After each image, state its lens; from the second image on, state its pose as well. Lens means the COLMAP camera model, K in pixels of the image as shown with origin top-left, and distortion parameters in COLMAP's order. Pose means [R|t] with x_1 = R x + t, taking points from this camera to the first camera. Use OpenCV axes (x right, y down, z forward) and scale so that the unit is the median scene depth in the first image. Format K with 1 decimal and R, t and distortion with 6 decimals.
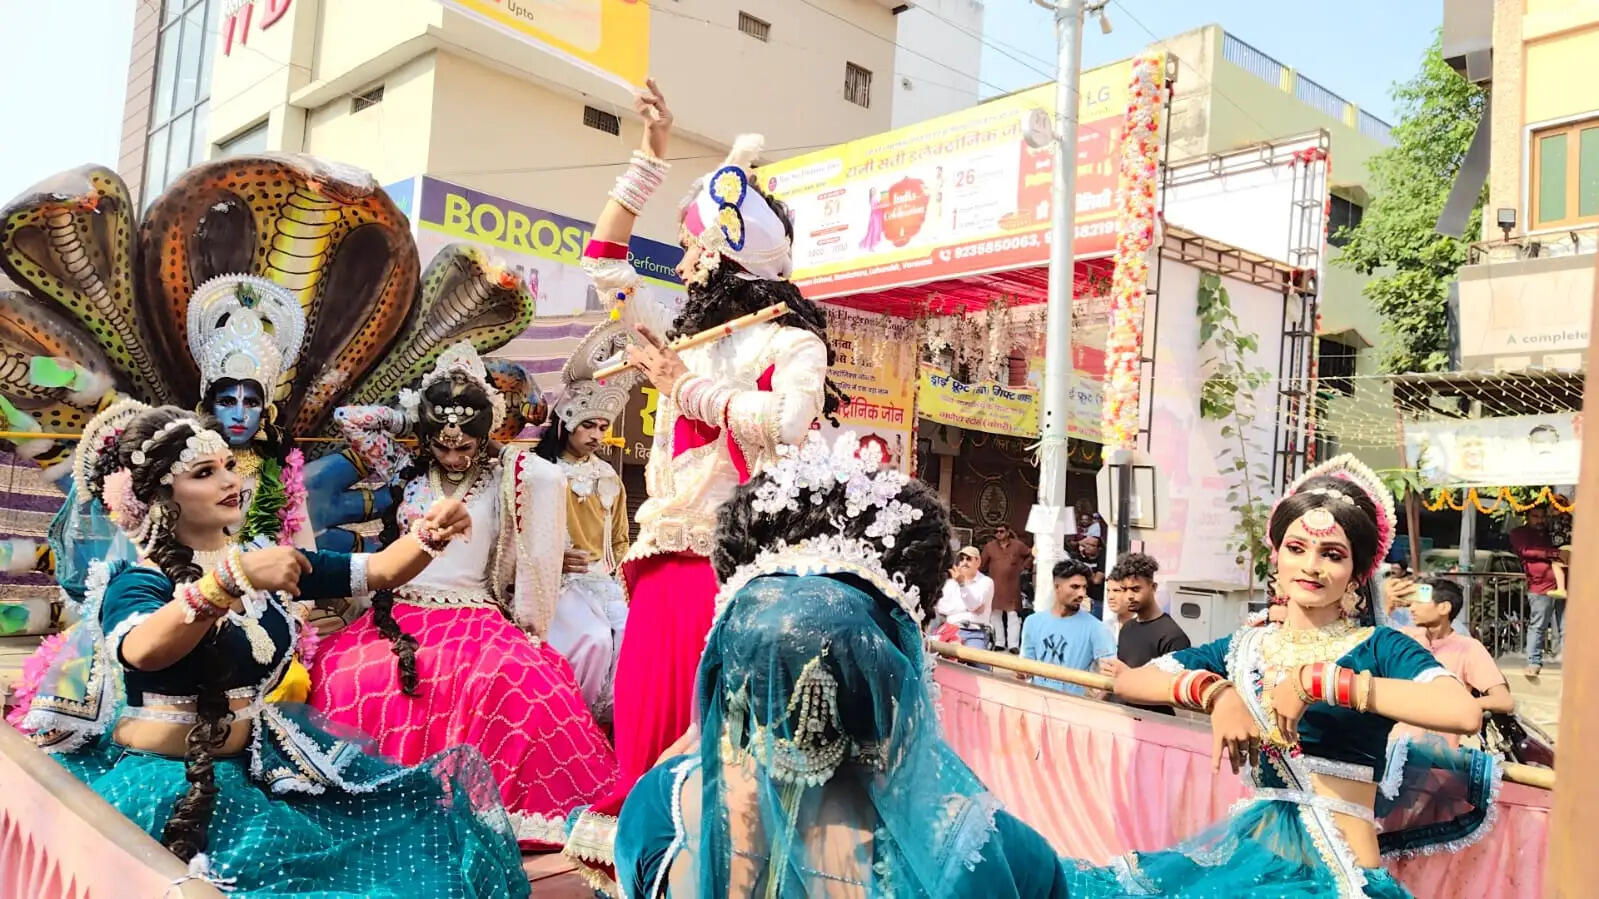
lens RADIAL K [[1215.5, 0, 889.9], [0, 1215.5, 461.8], [0, 0, 1]] dist [0.018459, -0.019350]
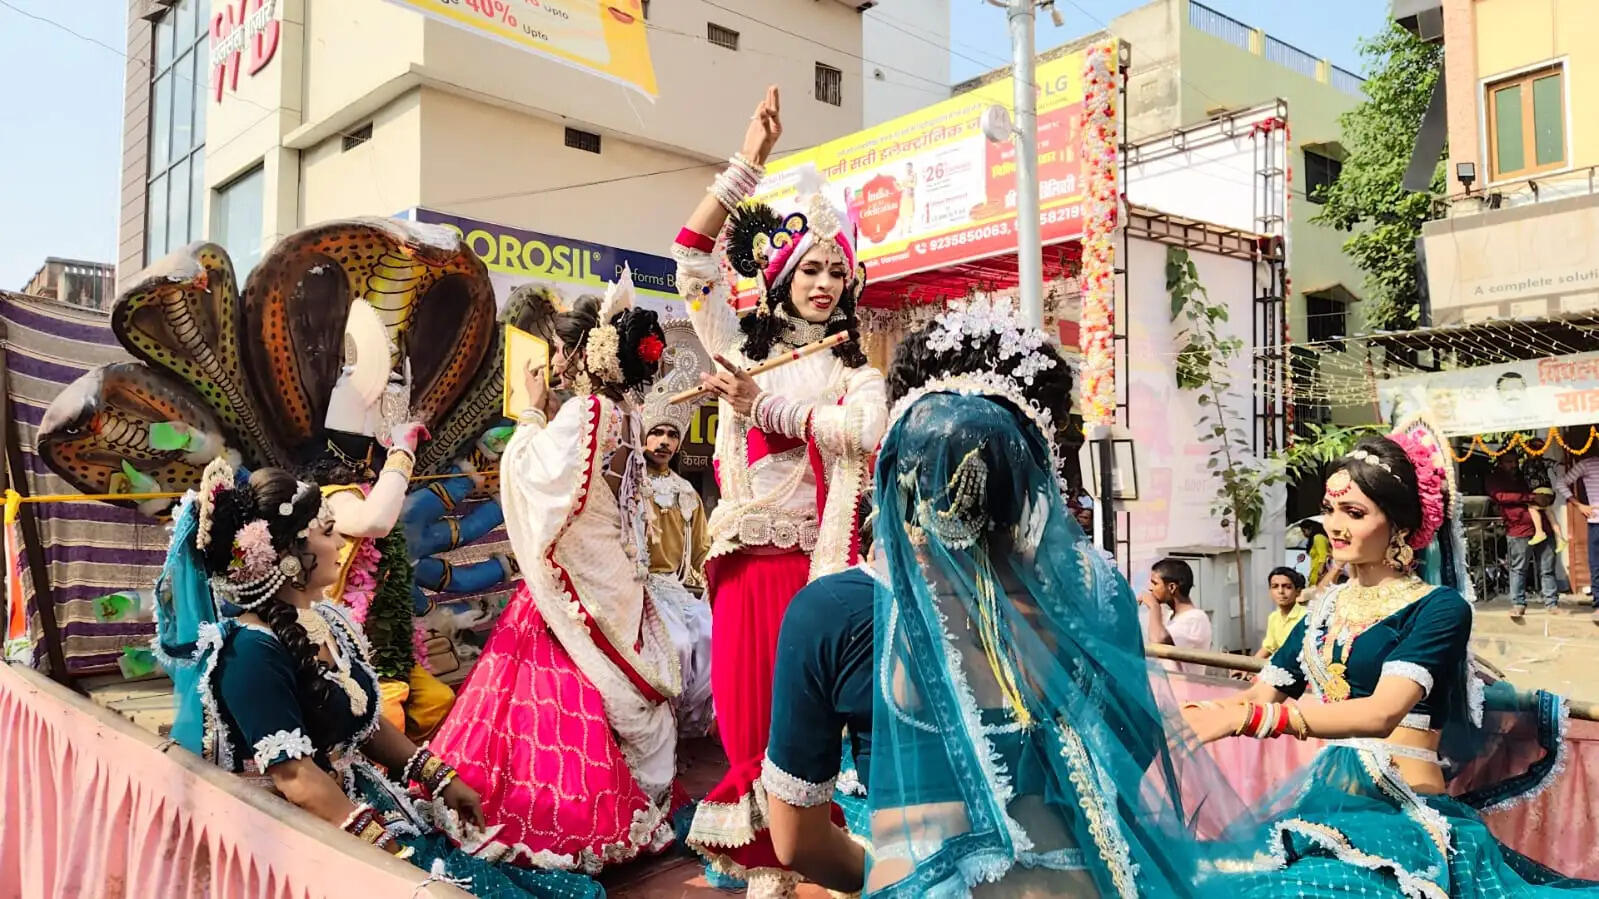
lens RADIAL K [[1215.5, 0, 862.2], [0, 1215.5, 453.9], [0, 0, 1]] dist [0.018459, -0.019350]
pose [[0.997383, -0.068503, -0.023120, 0.007270], [0.068600, 0.997638, 0.003408, -0.002121], [0.022832, -0.004985, 0.999727, -0.035227]]
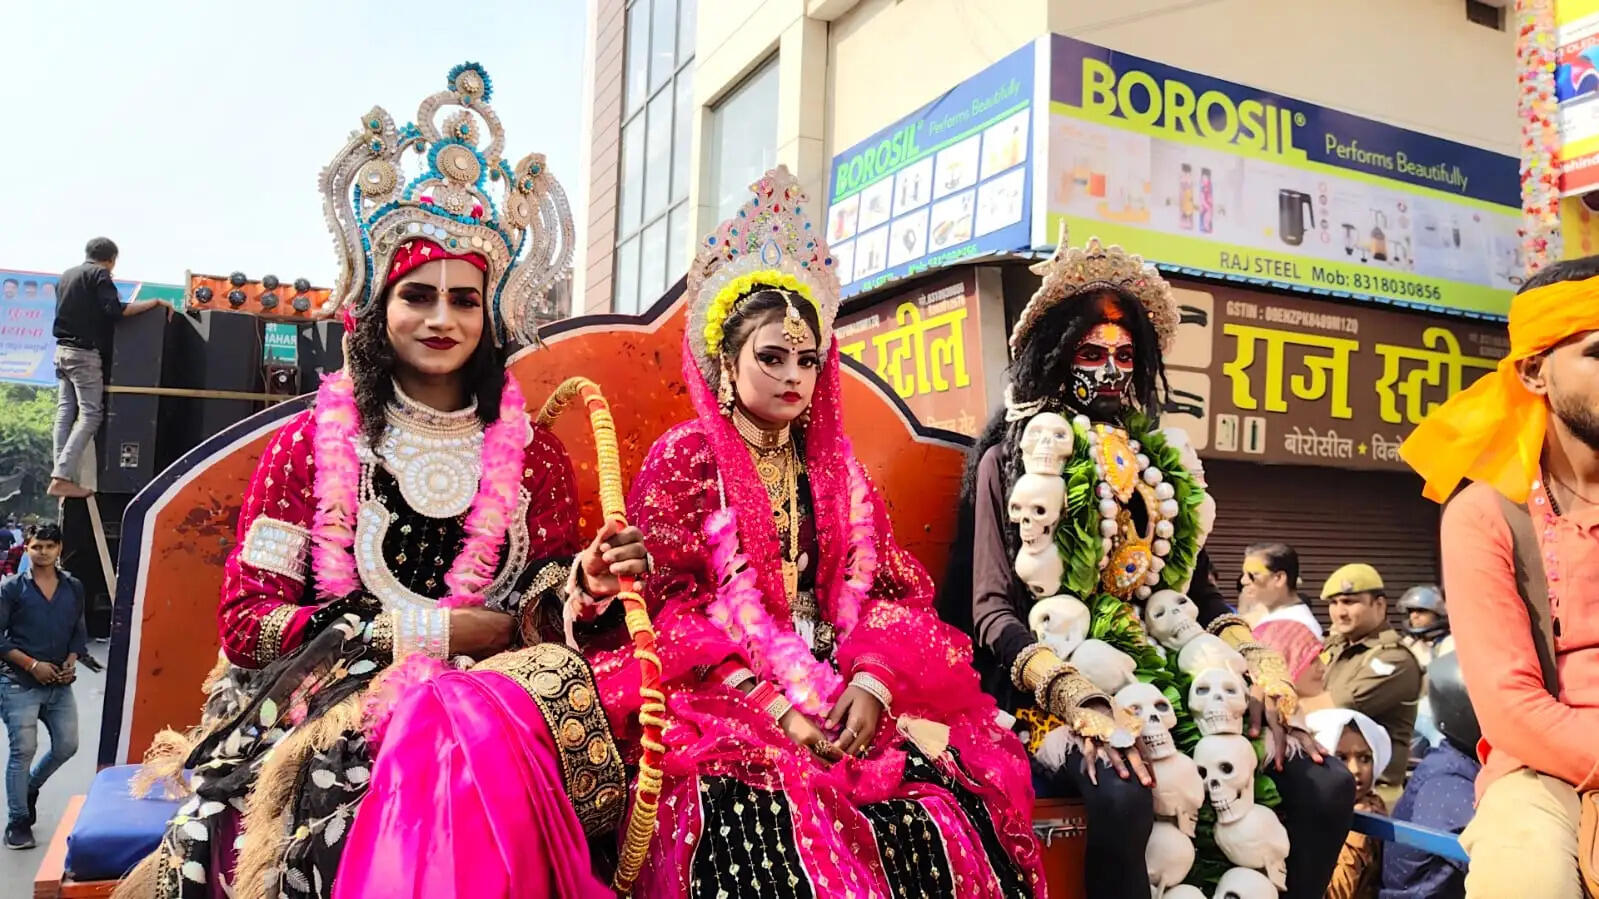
lens RADIAL K [[1215.5, 0, 810.3], [0, 1215.5, 449.4], [0, 0, 1]] dist [0.018459, -0.019350]
pose [[0.935115, -0.056795, -0.349764, -0.299663], [0.046508, 0.998204, -0.037749, 0.002753], [0.351280, 0.019033, 0.936077, 0.371956]]
